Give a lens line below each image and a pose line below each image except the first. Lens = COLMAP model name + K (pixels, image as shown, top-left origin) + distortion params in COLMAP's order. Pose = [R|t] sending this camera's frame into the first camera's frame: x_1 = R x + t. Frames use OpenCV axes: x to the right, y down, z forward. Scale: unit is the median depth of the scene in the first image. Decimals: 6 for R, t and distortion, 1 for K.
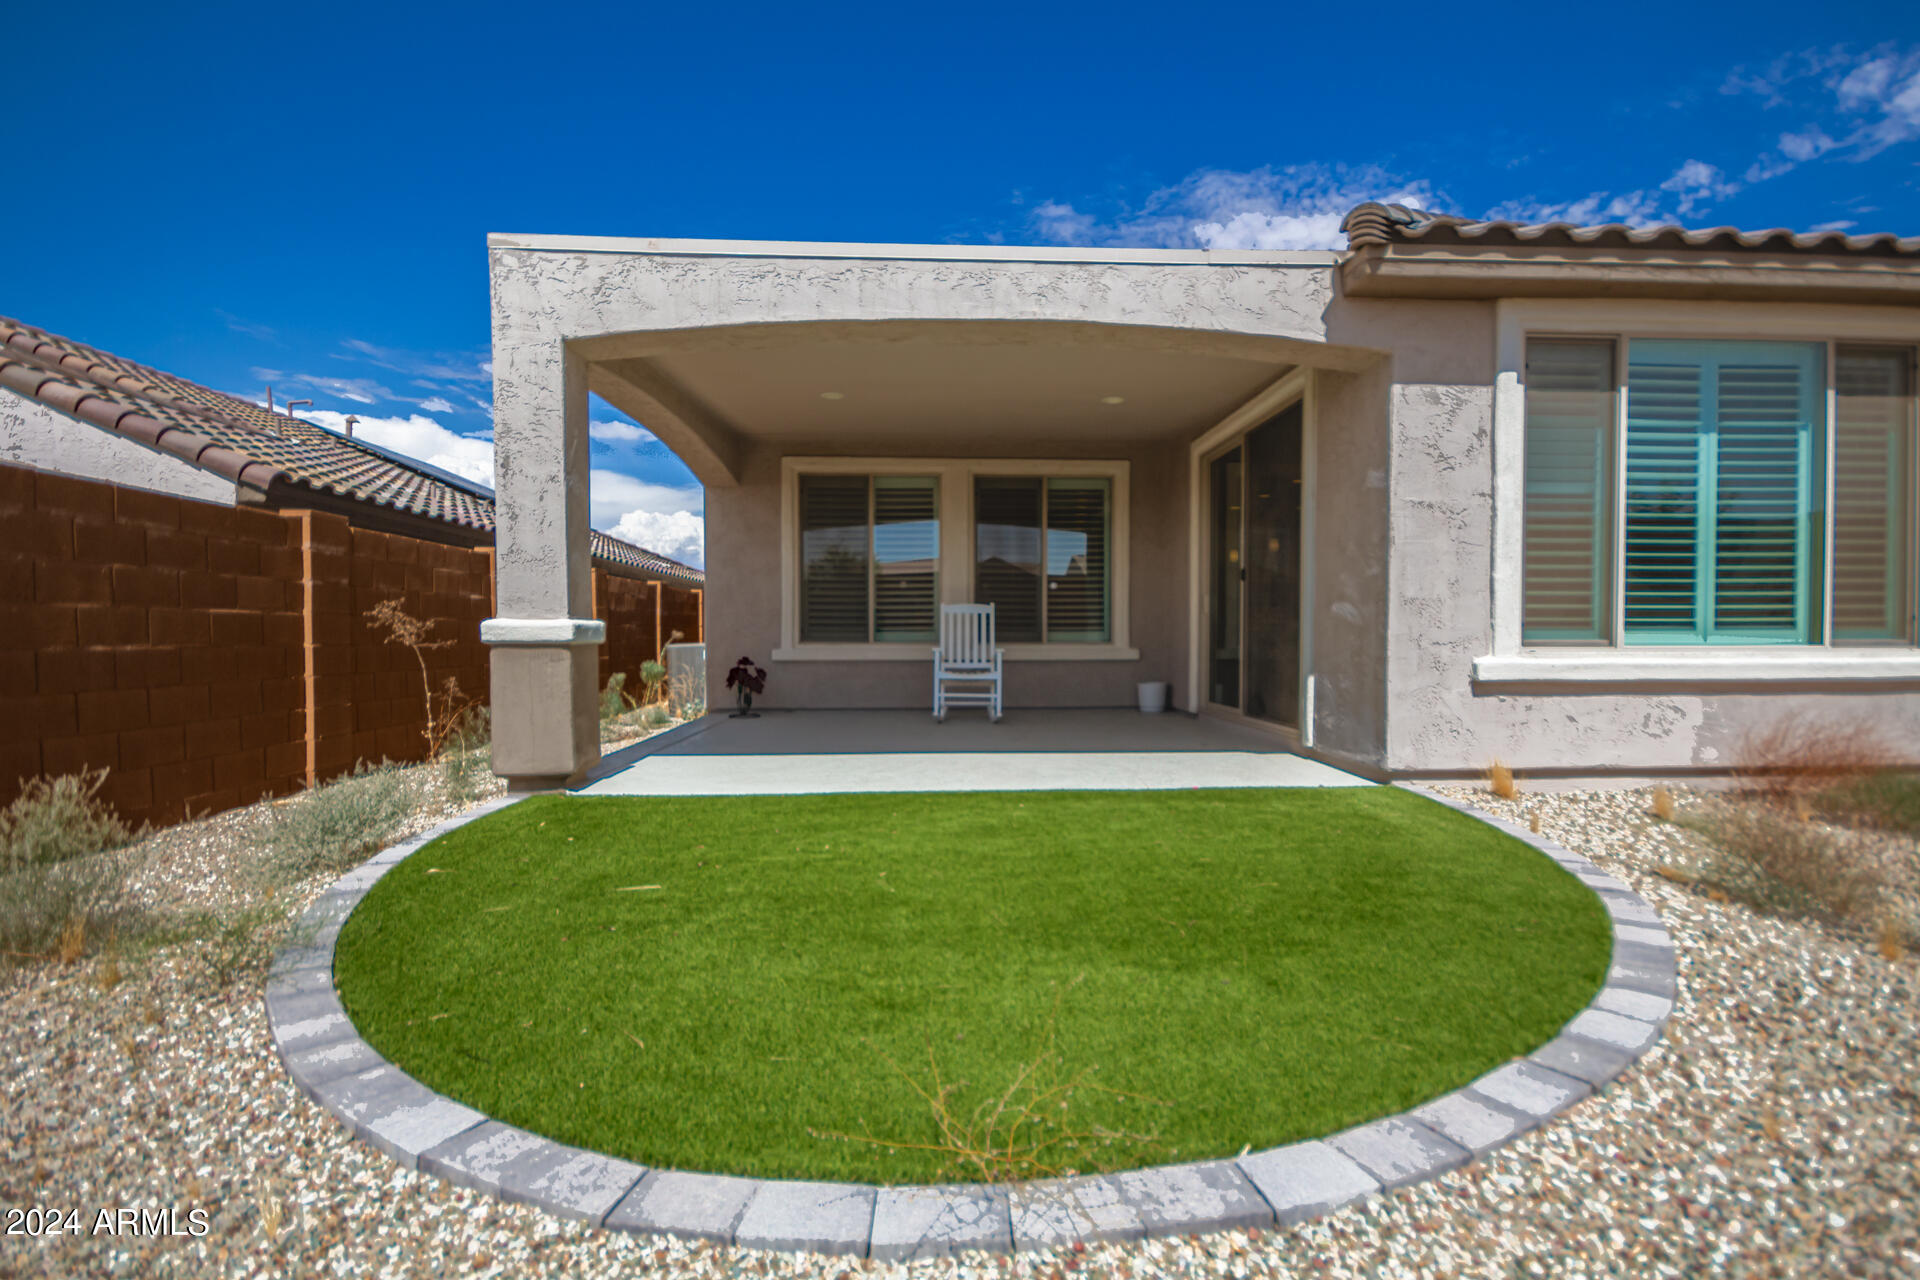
lens RADIAL K [[901.5, 0, 957.3], [0, 901.5, 655.7], [0, 0, 1]] dist [0.002989, -0.001591]
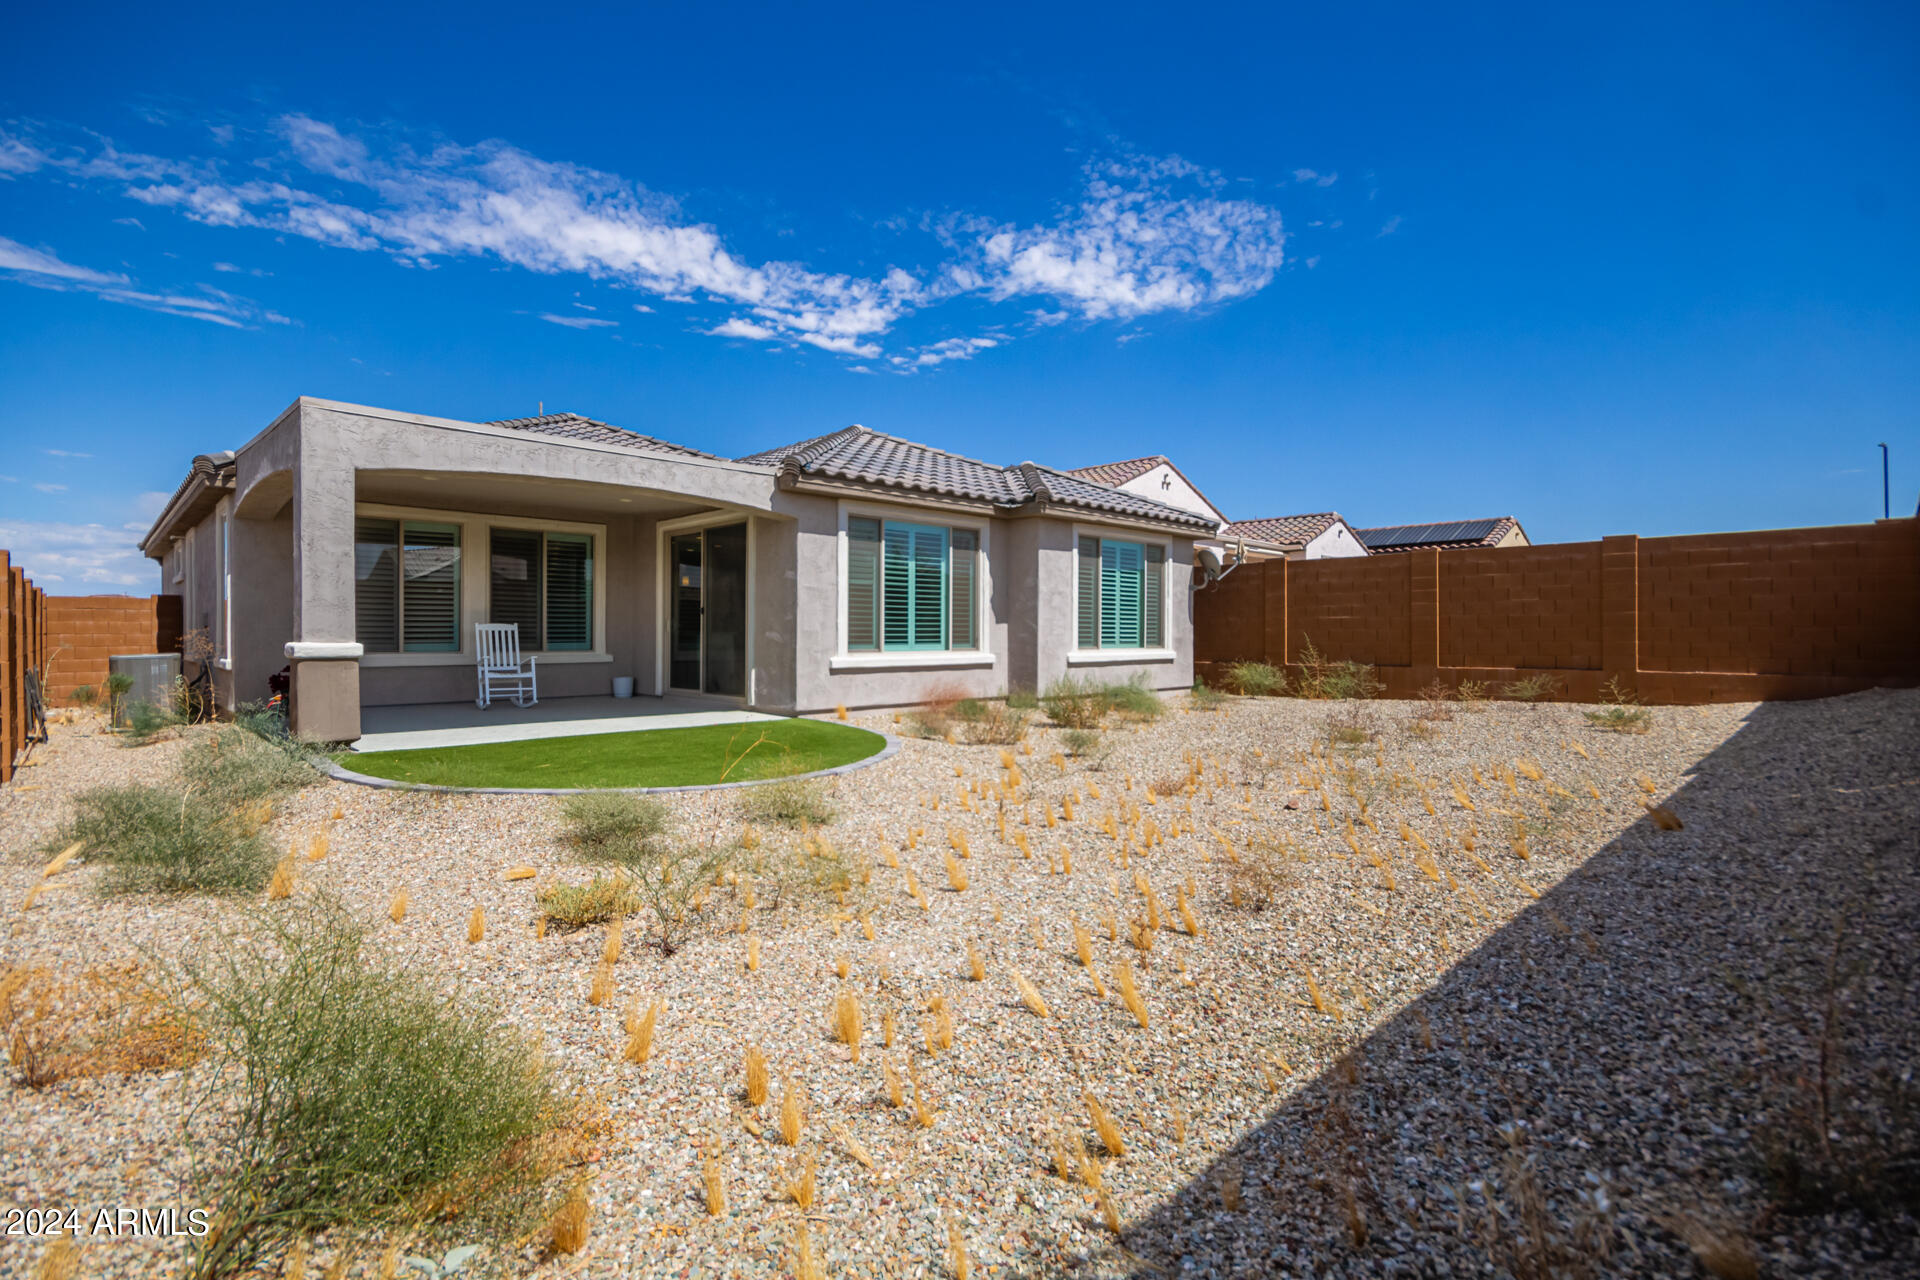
lens RADIAL K [[901.5, 0, 956.1], [0, 901.5, 639.8], [0, 0, 1]] dist [0.002989, -0.001591]
pose [[0.740828, -0.003838, 0.671684, -0.655663], [0.013664, 0.999863, -0.009357, -0.016670], [-0.671556, 0.016110, 0.740779, -0.808619]]
